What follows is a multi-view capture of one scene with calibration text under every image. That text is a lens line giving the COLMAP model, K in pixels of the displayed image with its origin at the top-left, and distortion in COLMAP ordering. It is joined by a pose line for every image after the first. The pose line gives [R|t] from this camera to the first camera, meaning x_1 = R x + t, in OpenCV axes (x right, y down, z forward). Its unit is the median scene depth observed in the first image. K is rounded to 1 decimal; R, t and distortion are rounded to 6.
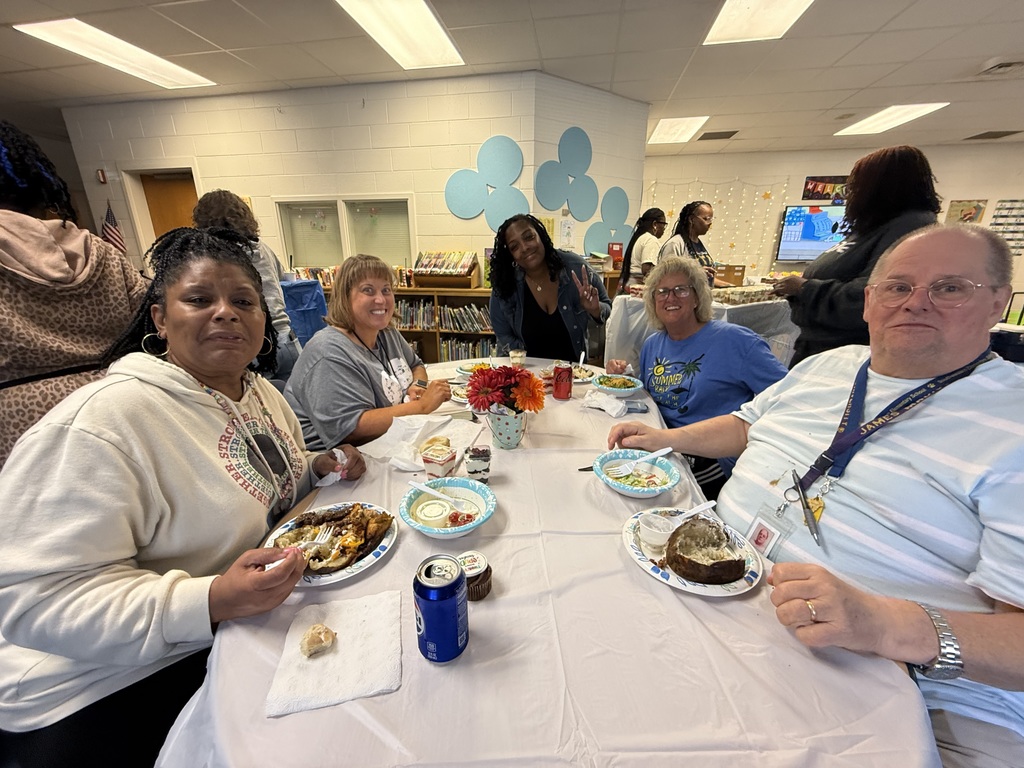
lens RADIAL K [[411.0, 0, 511.1], [0, 411.0, 384.5], [0, 0, 1]] dist [0.002697, -0.000705]
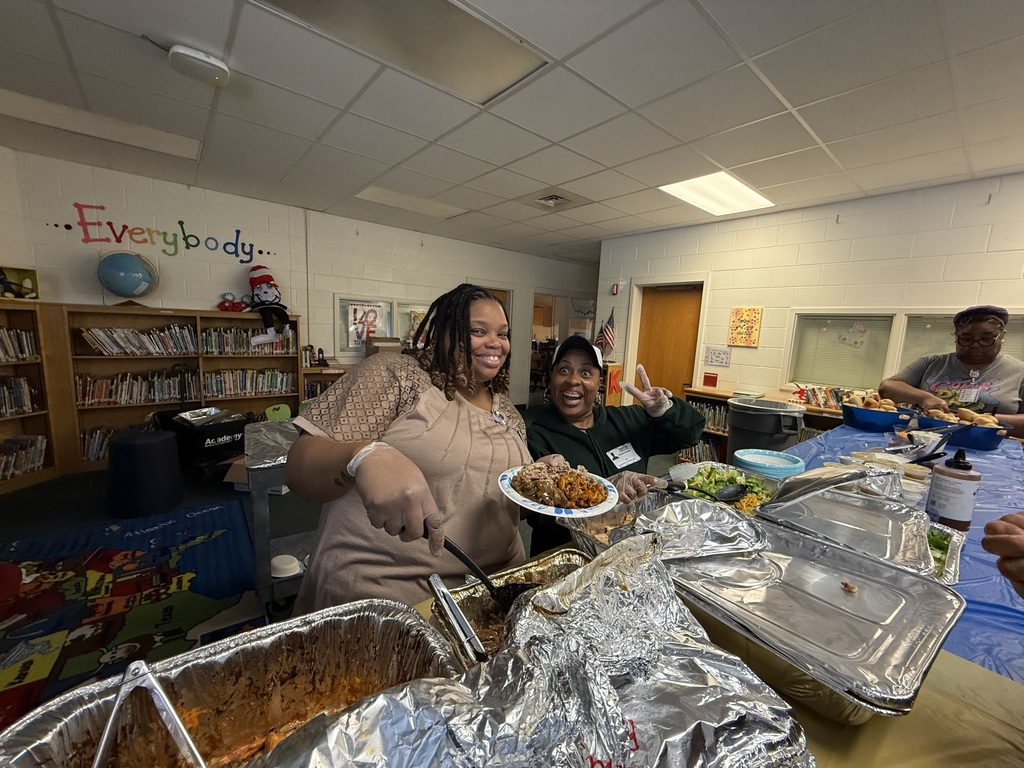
lens RADIAL K [[411.0, 0, 511.9], [0, 411.0, 385.7], [0, 0, 1]] dist [0.002697, -0.000705]
pose [[0.759088, 0.130479, -0.637778, -0.457294], [-0.243965, 0.965326, -0.092878, -0.047793], [0.603545, 0.226098, 0.764600, -0.053492]]
